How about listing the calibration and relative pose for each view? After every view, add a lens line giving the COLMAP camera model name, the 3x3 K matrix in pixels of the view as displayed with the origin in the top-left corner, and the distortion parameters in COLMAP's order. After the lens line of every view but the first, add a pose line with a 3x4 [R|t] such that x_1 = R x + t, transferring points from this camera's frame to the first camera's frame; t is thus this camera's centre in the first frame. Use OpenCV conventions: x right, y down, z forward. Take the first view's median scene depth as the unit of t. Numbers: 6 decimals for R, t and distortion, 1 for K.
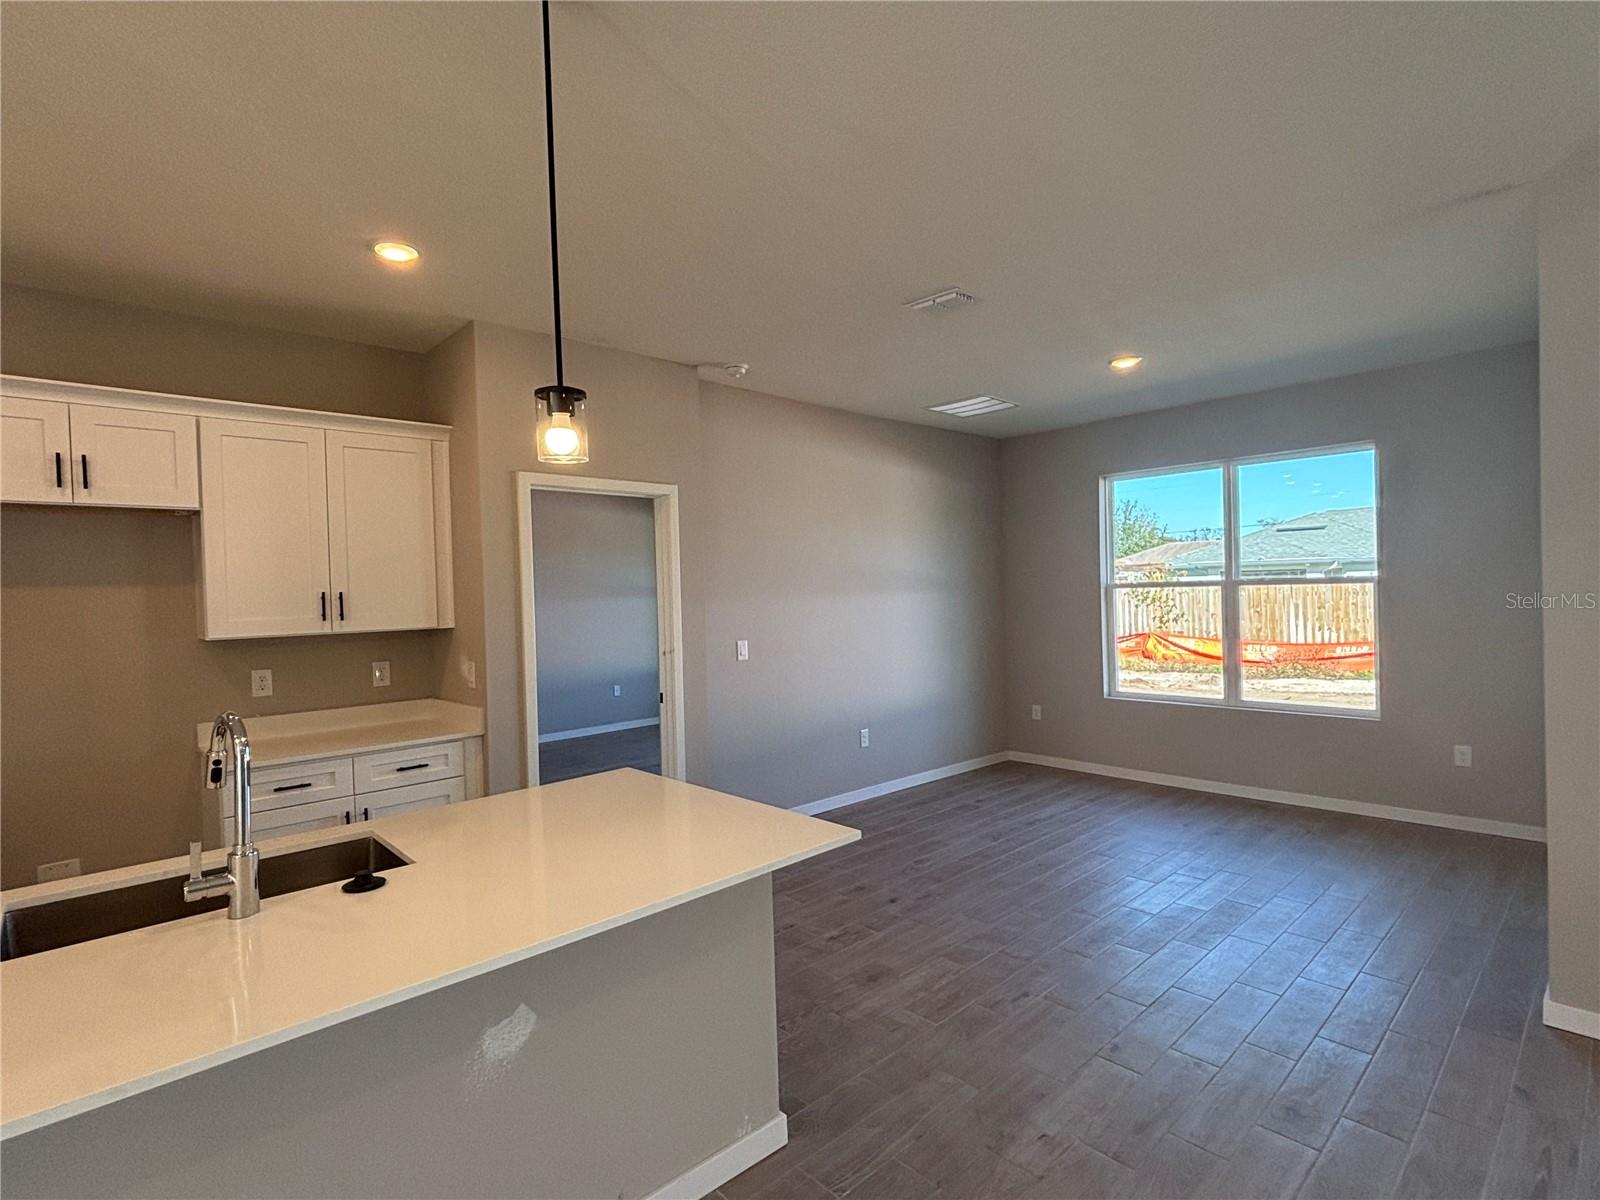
lens RADIAL K [[785.1, 0, 797.7], [0, 785.1, 597.4], [0, 0, 1]] dist [-0.006374, -0.002841]
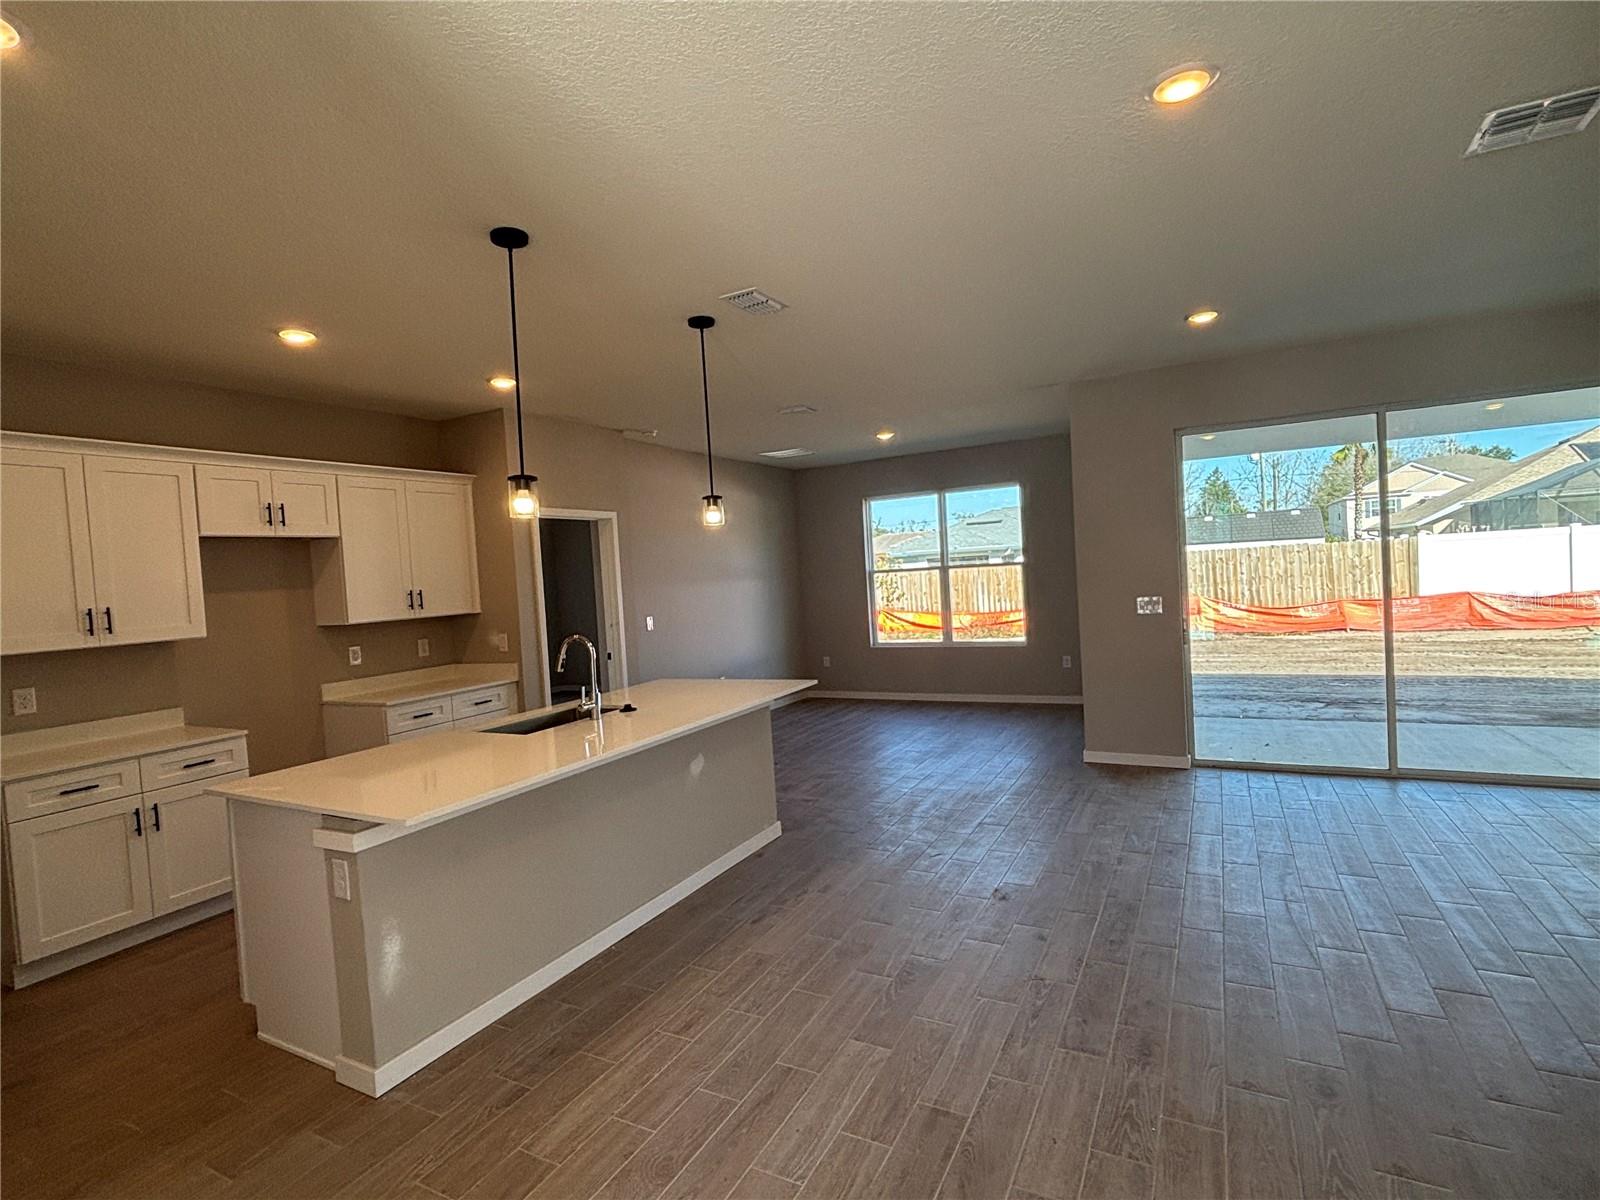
lens RADIAL K [[785.1, 0, 793.8], [0, 785.1, 600.0], [0, 0, 1]] dist [-0.006374, -0.002841]
pose [[0.945440, -0.039976, 0.323335, -0.253676], [0.035950, 0.999184, 0.018417, 0.006523], [-0.323807, -0.005789, 0.946105, -0.406716]]
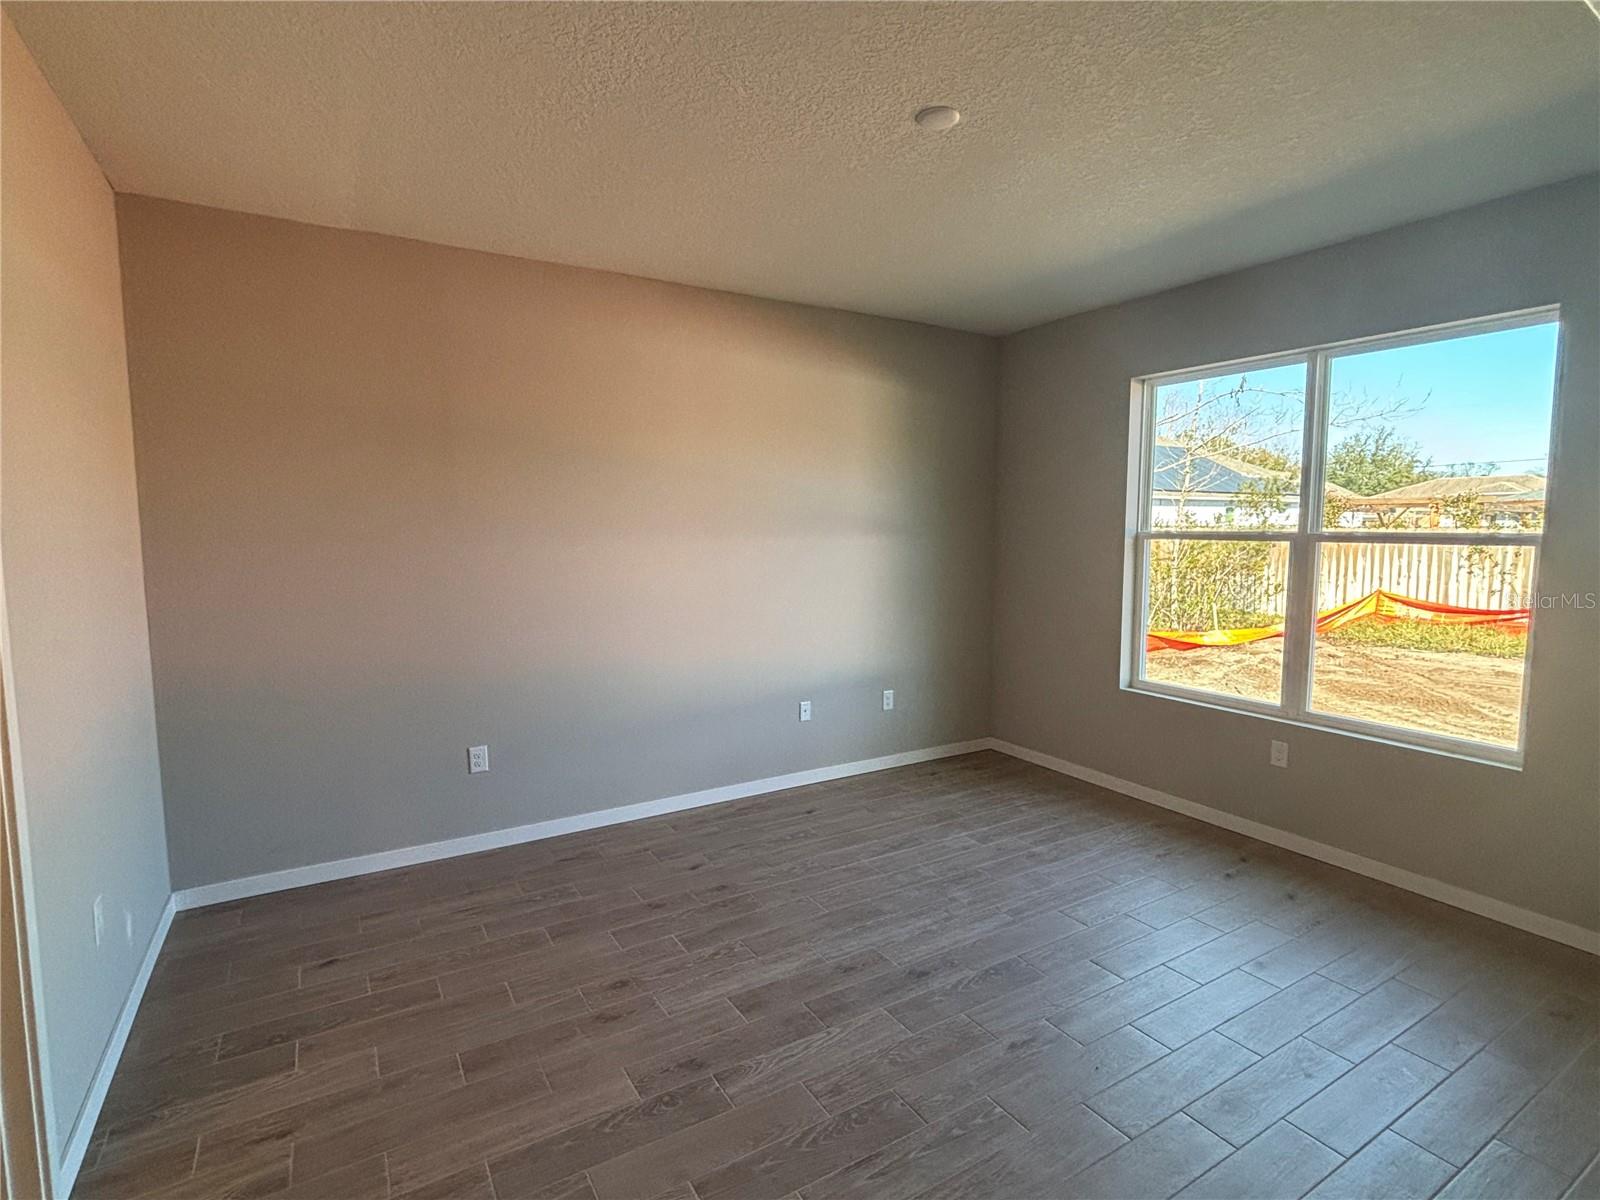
lens RADIAL K [[785.1, 0, 794.9], [0, 785.1, 600.3], [0, 0, 1]] dist [-0.006374, -0.002841]
pose [[0.972279, 0.054747, -0.227325, 0.290633], [-0.032630, 0.994458, 0.099939, -0.018441], [0.231537, -0.089751, 0.968677, 0.253307]]
